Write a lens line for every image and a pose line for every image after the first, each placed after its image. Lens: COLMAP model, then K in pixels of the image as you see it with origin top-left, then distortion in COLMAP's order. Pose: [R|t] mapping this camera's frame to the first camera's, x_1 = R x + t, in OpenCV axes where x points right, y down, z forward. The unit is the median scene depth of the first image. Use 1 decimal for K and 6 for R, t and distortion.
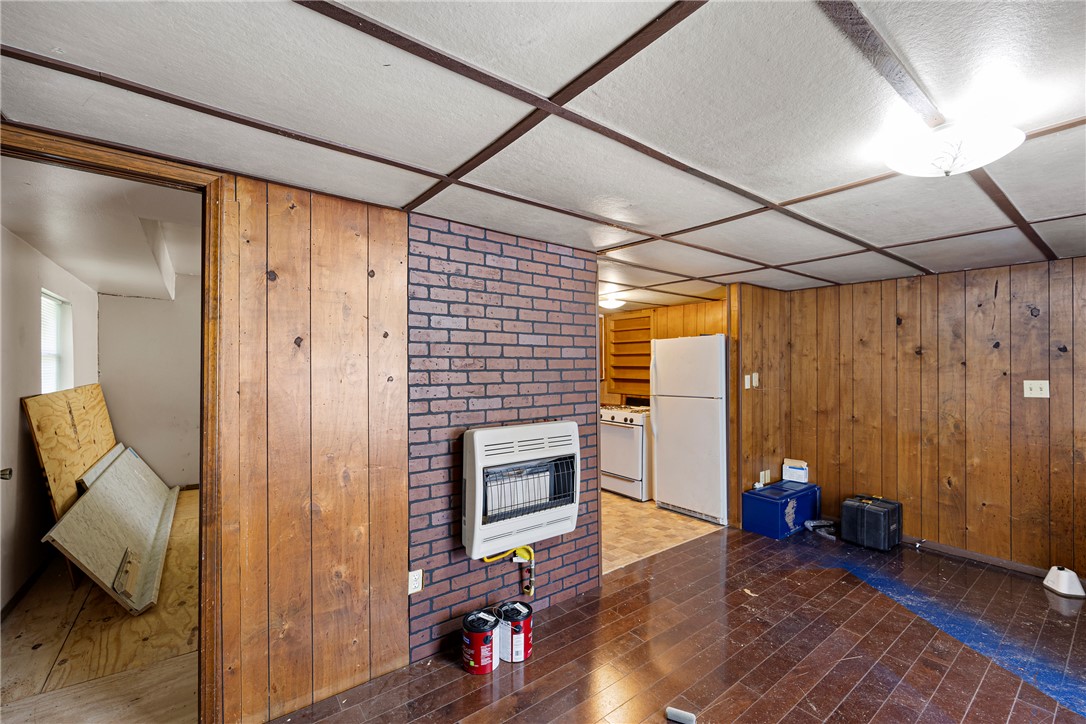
lens RADIAL K [[448.0, 0, 542.9], [0, 448.0, 364.3], [0, 0, 1]] dist [-0.003339, -0.000080]
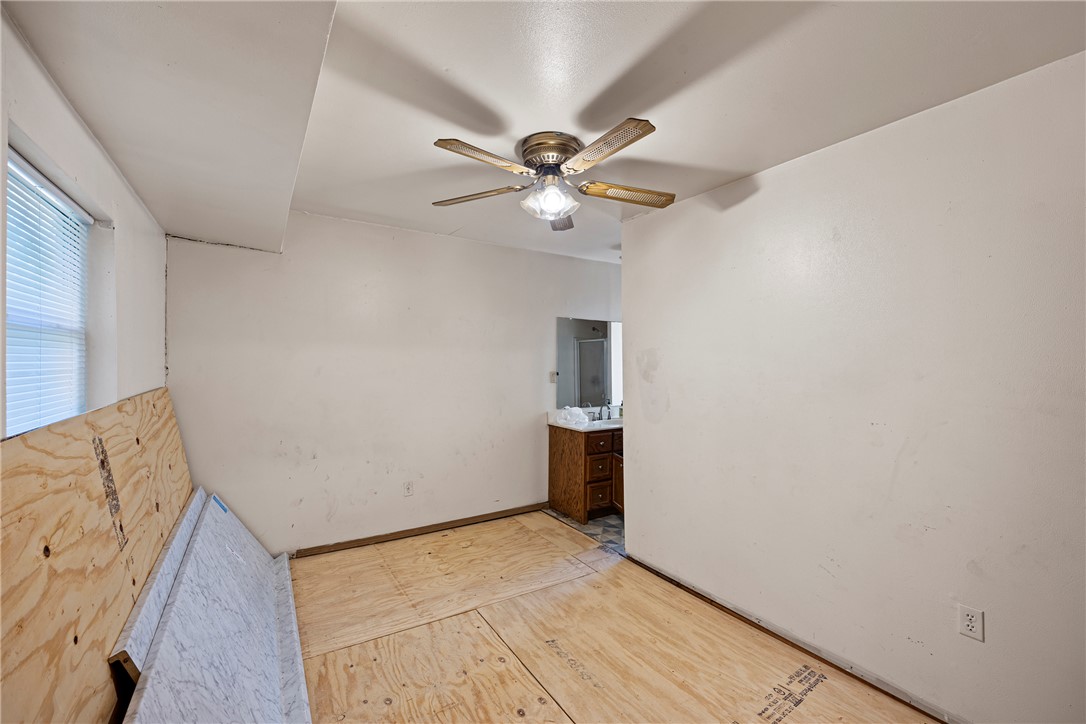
lens RADIAL K [[448.0, 0, 542.6], [0, 448.0, 361.5], [0, 0, 1]] dist [-0.003339, -0.000080]
pose [[0.996466, 0.002821, -0.083947, -0.593000], [-0.002704, 0.999995, 0.001502, 0.008110], [0.083951, -0.001270, 0.996469, 0.598148]]
